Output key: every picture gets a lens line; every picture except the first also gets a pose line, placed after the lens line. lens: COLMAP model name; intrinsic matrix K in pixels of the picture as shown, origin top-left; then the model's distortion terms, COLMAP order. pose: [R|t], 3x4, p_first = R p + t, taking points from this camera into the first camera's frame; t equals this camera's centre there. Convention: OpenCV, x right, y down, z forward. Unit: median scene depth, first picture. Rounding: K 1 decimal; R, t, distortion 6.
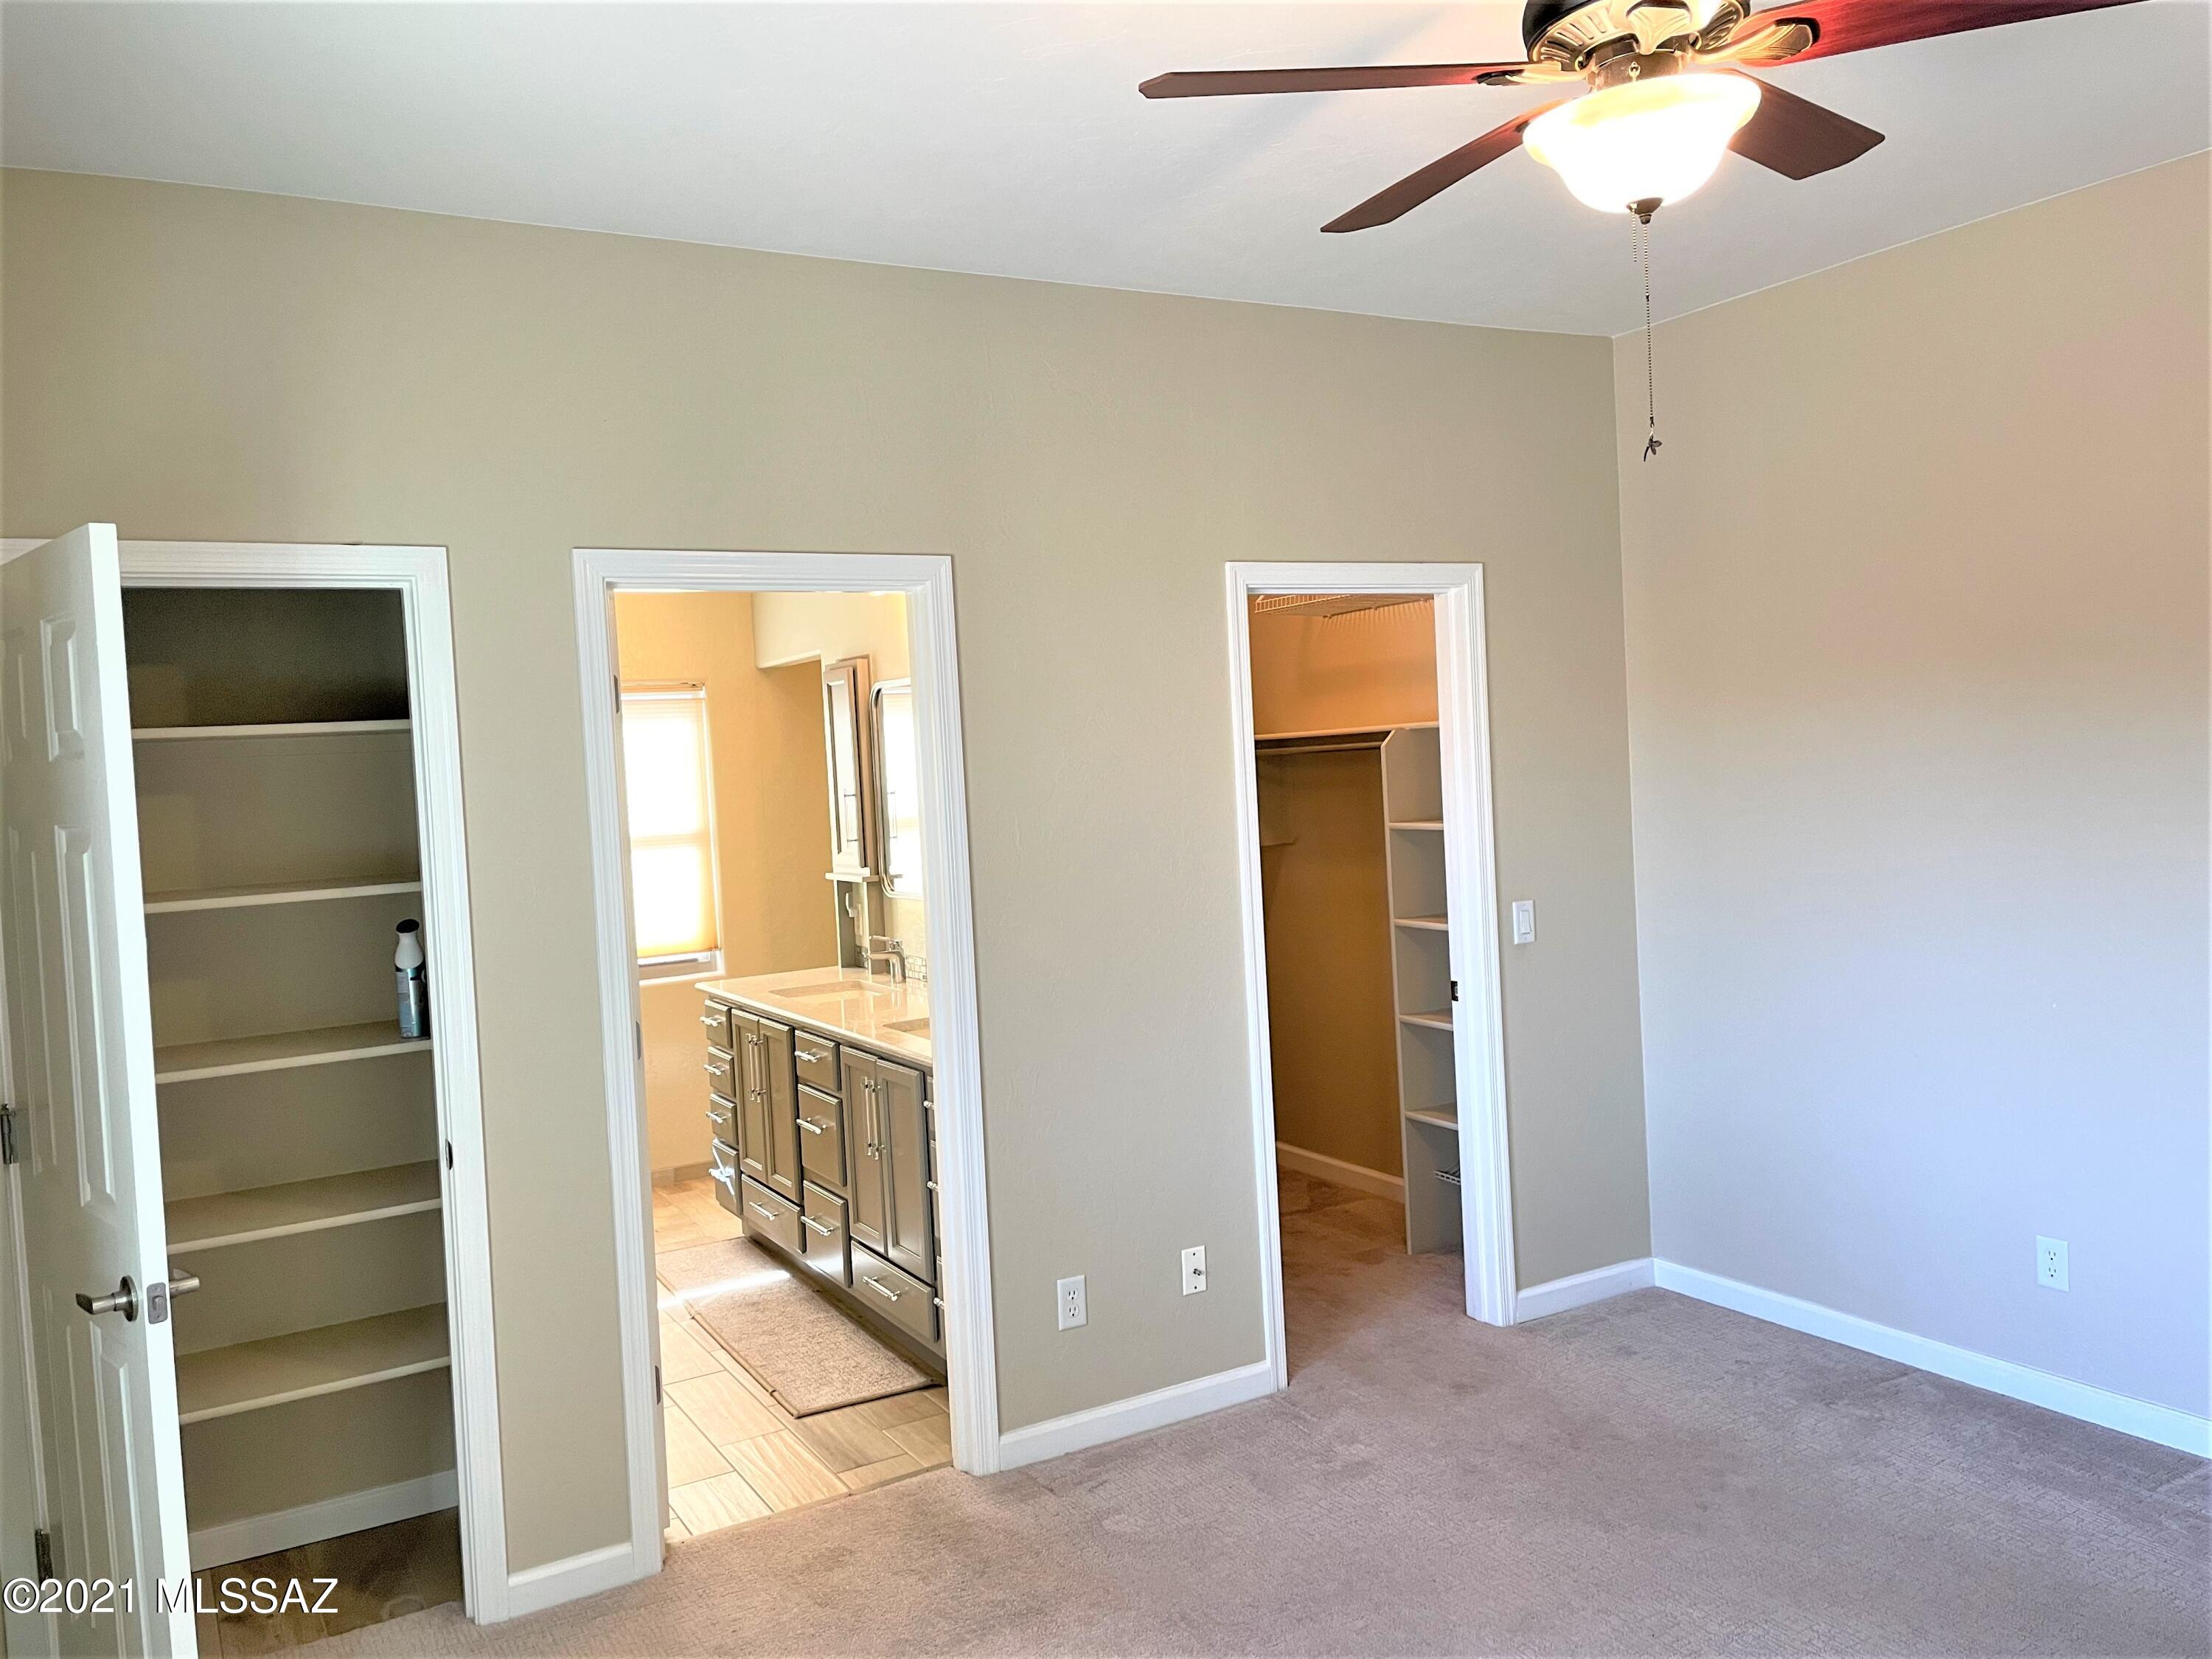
lens RADIAL K [[1689.1, 0, 1099.4], [0, 1689.1, 814.6], [0, 0, 1]] dist [0.061085, -0.087985]
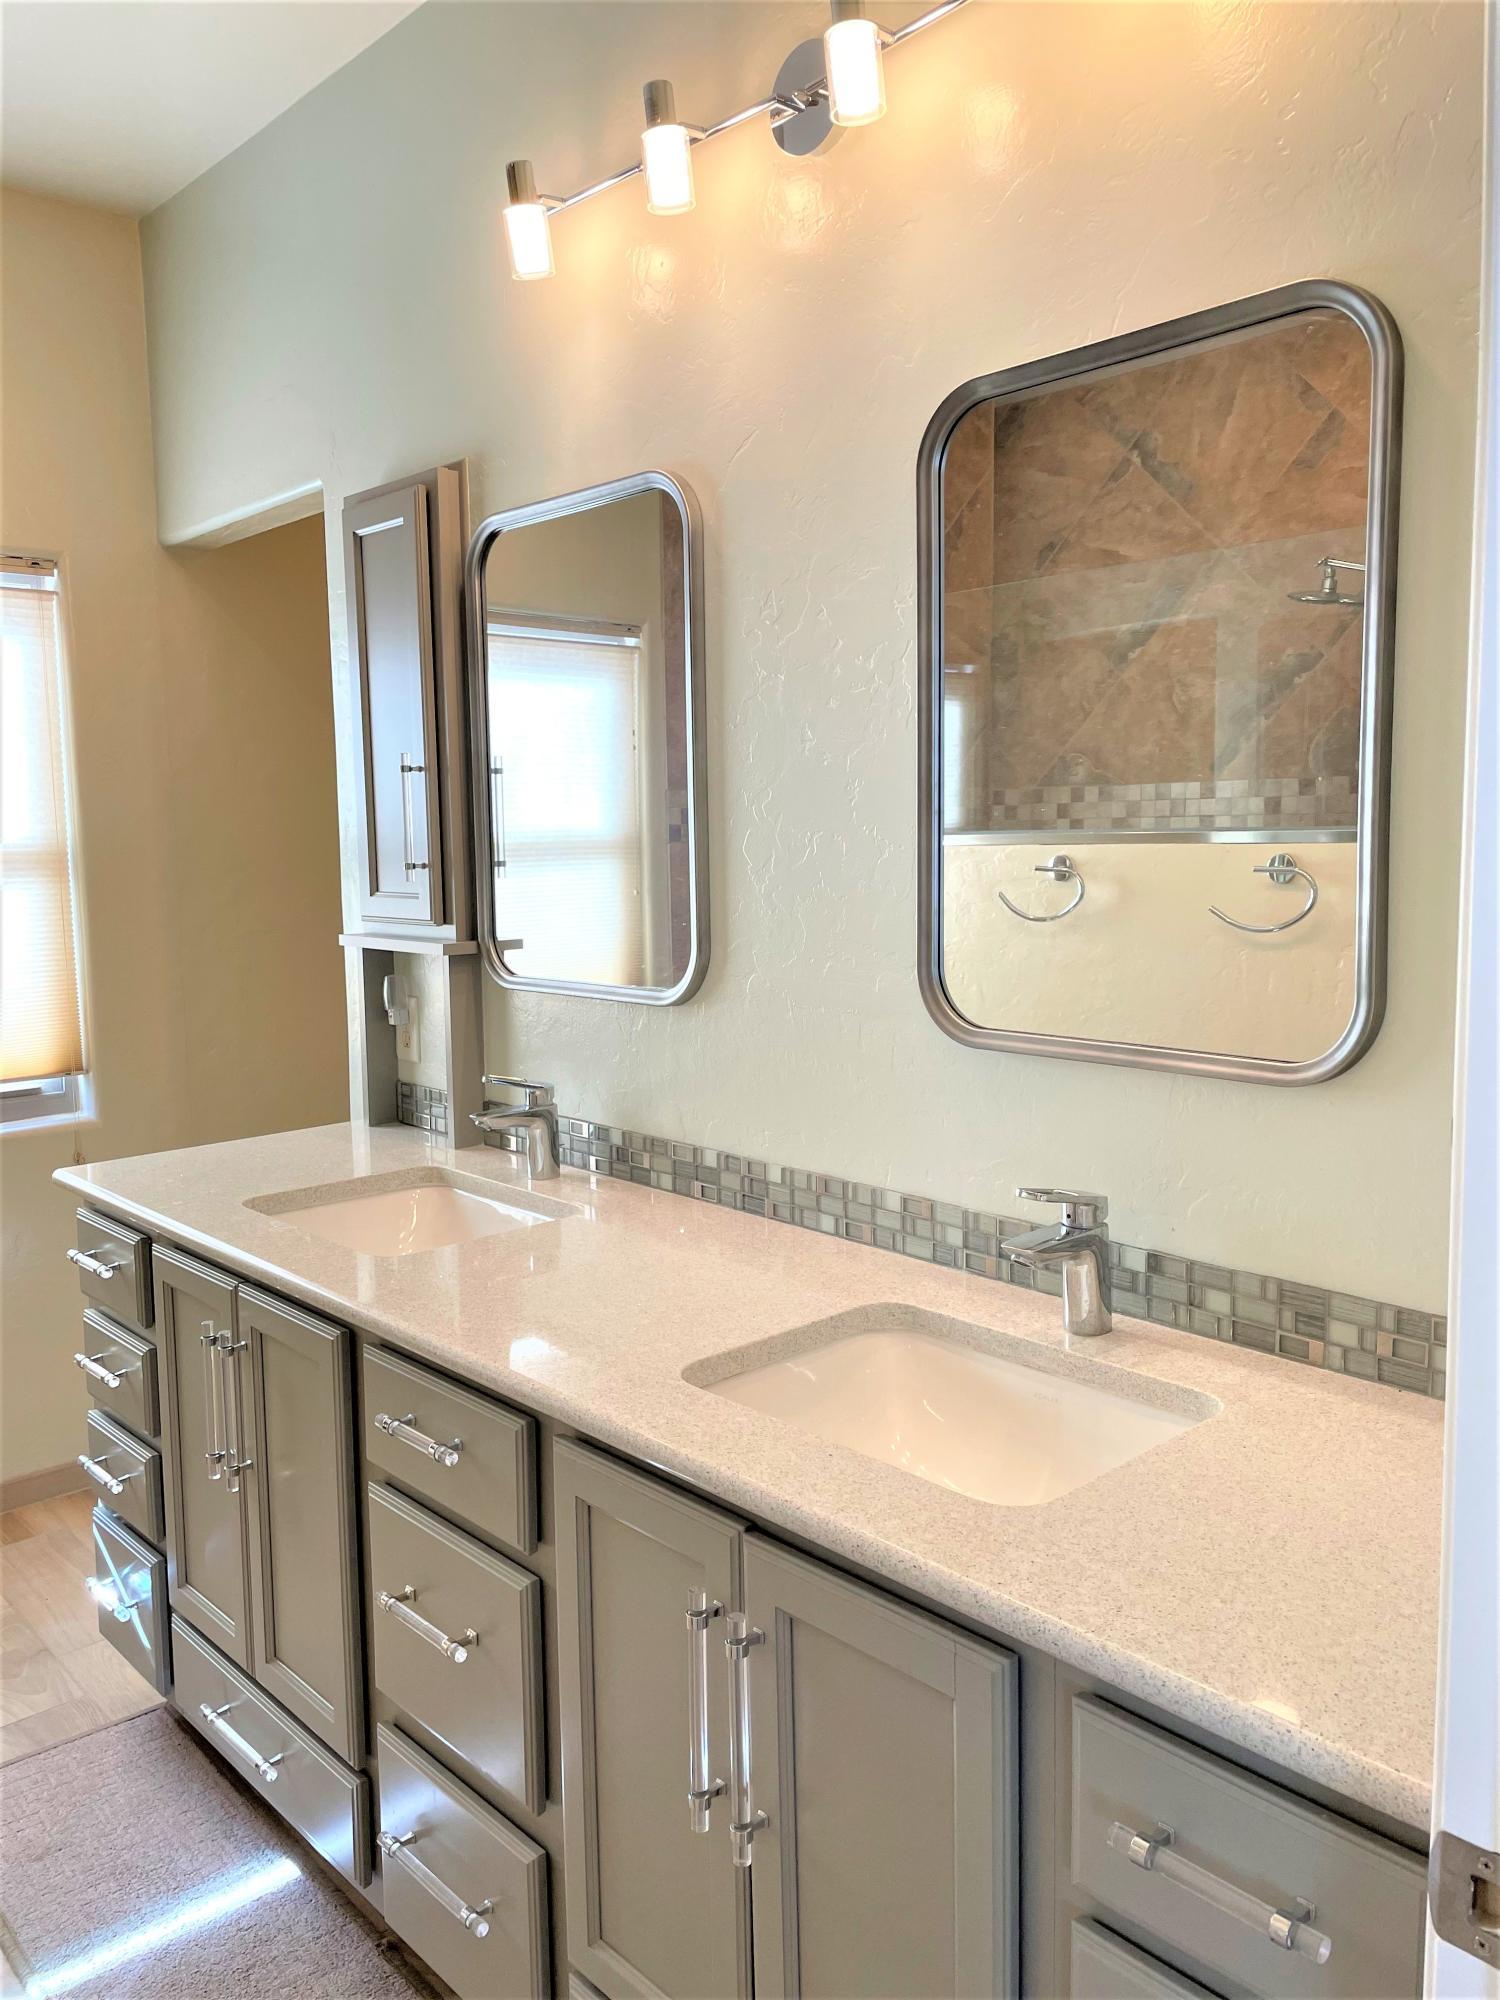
lens RADIAL K [[1527.2, 0, 752.1], [0, 1527.2, 983.7], [0, 0, 1]] dist [0.061085, -0.087985]
pose [[0.975529, 0.010007, 0.219644, -0.148132], [-0.022716, 0.998205, 0.055414, 0.022288], [-0.218695, -0.059047, 0.974005, 0.564602]]
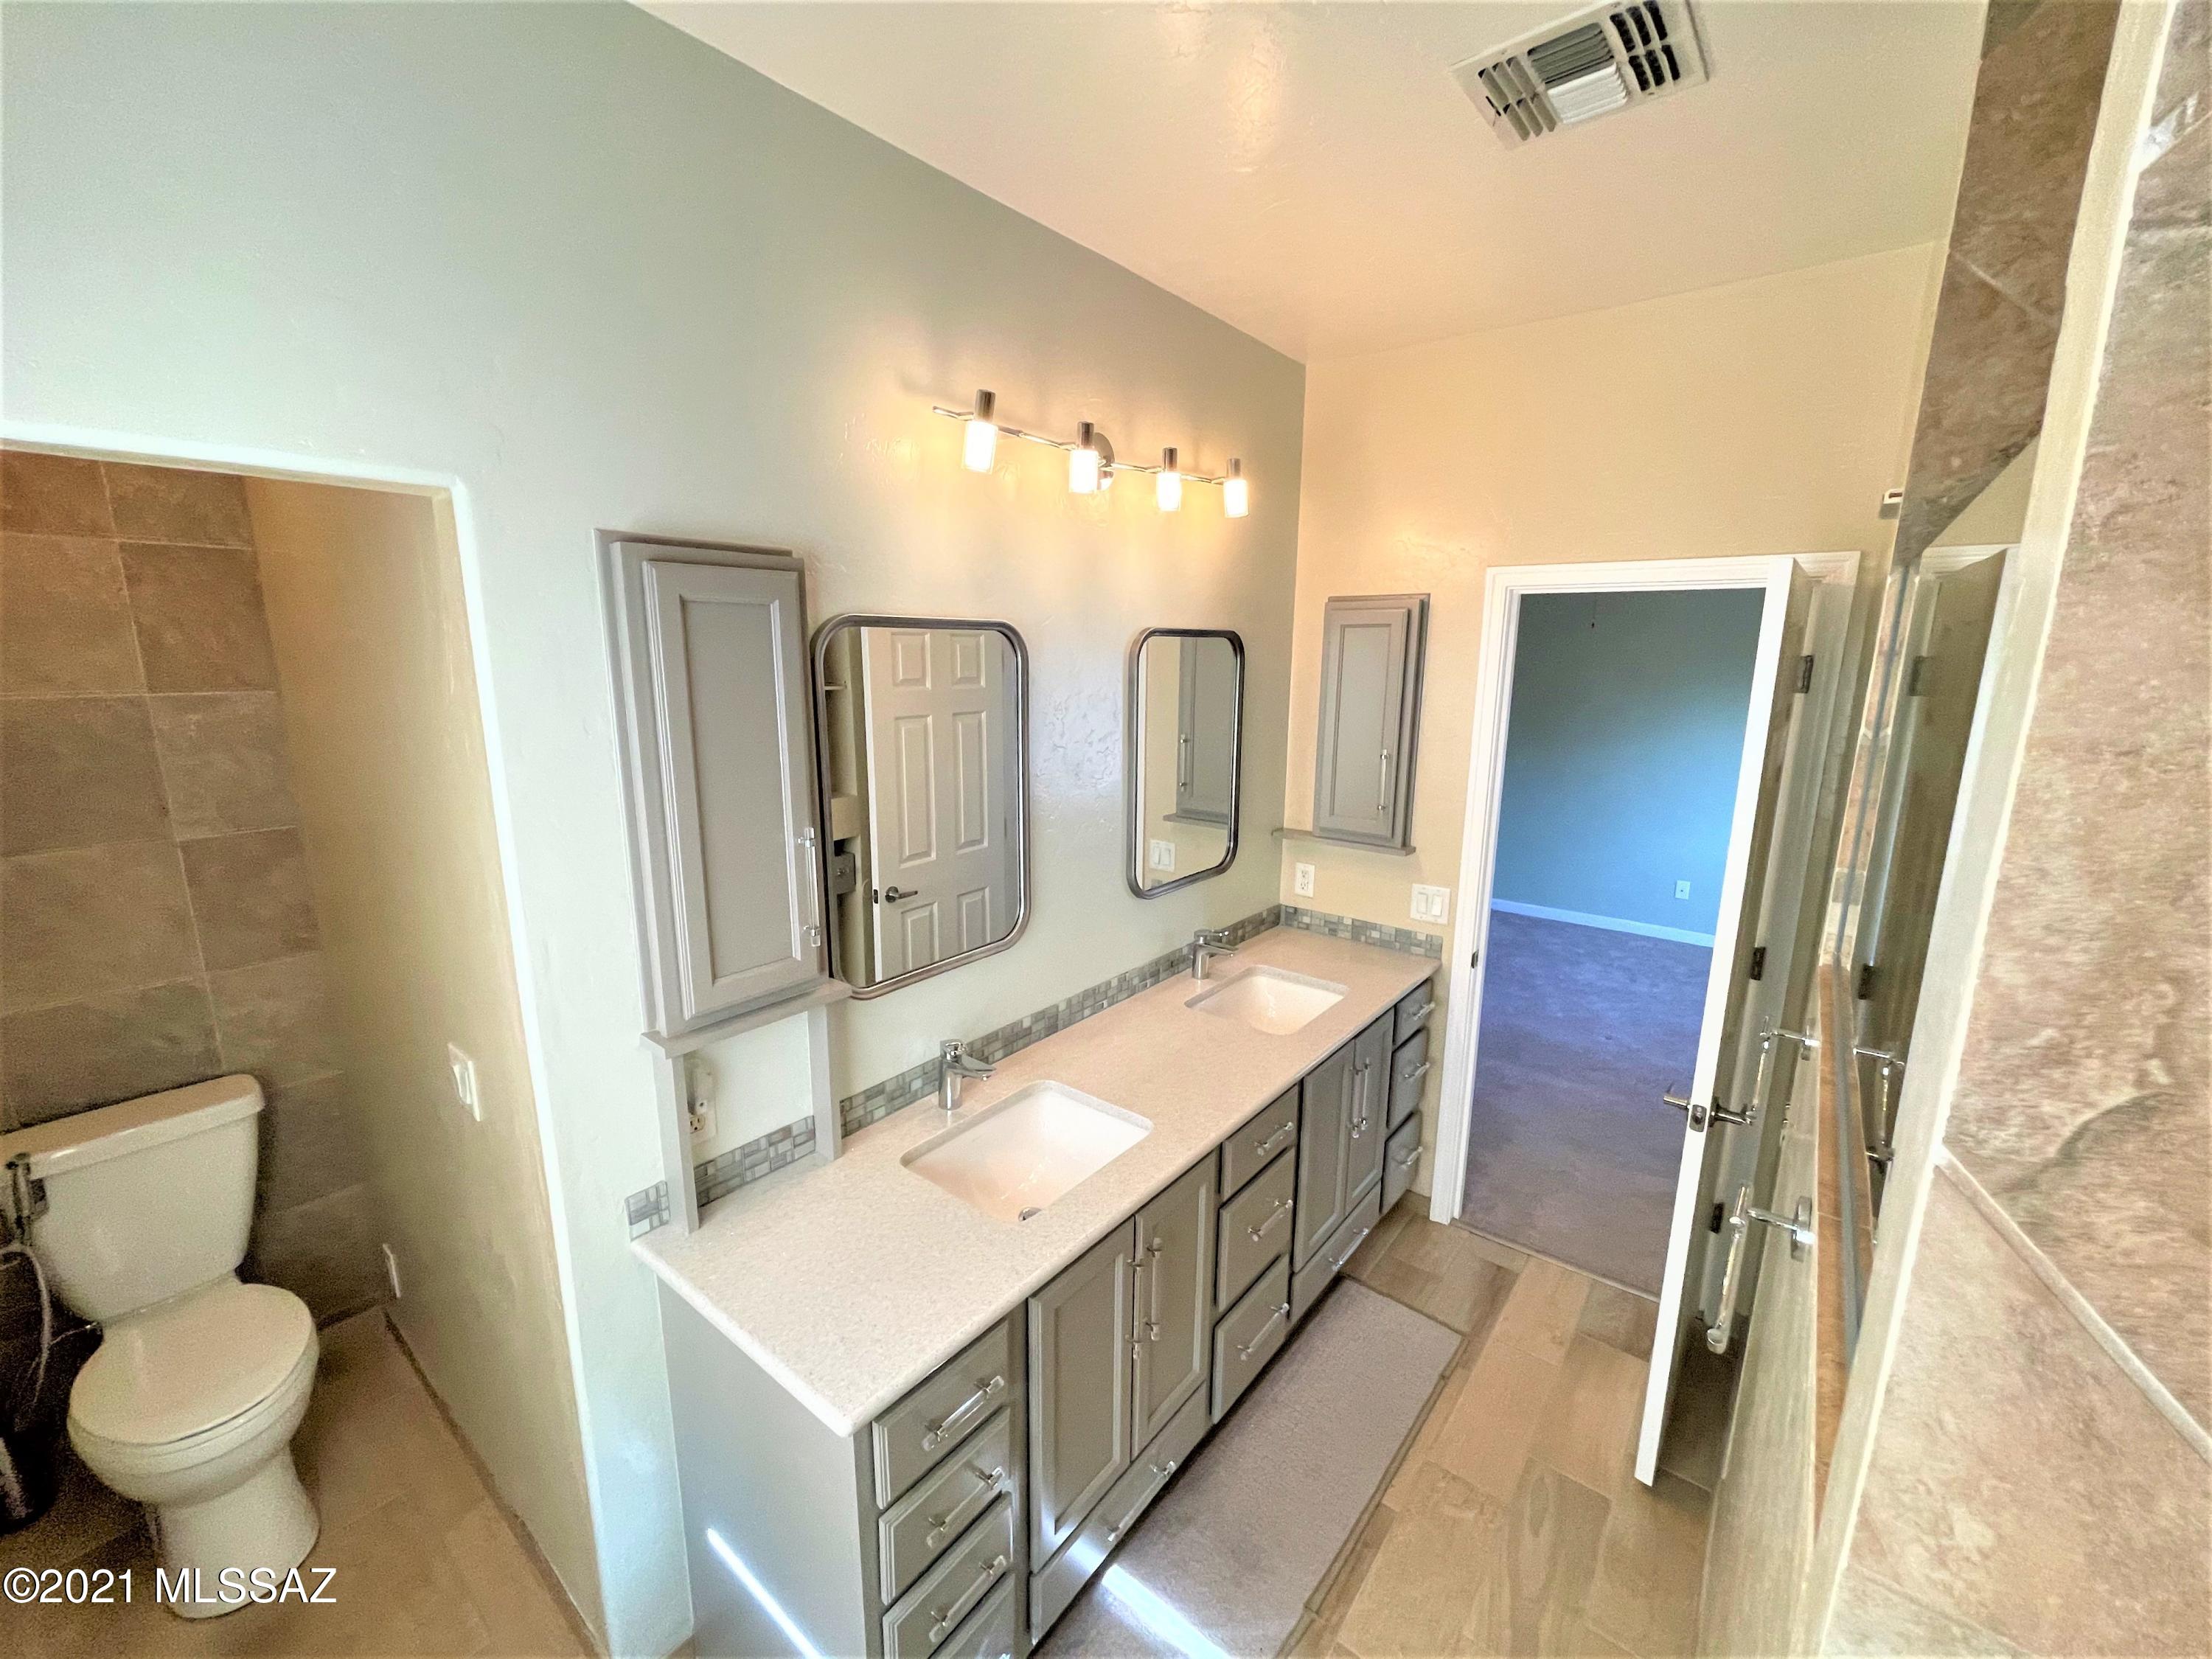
lens RADIAL K [[886.2, 0, 1102.2], [0, 886.2, 821.5], [0, 0, 1]] dist [-0.000388, -0.000048]
pose [[-0.356743, -0.119024, 0.926589, -0.418160], [0.063790, 0.986432, 0.151271, -0.051841], [-0.932022, 0.113072, -0.344310, 0.997781]]
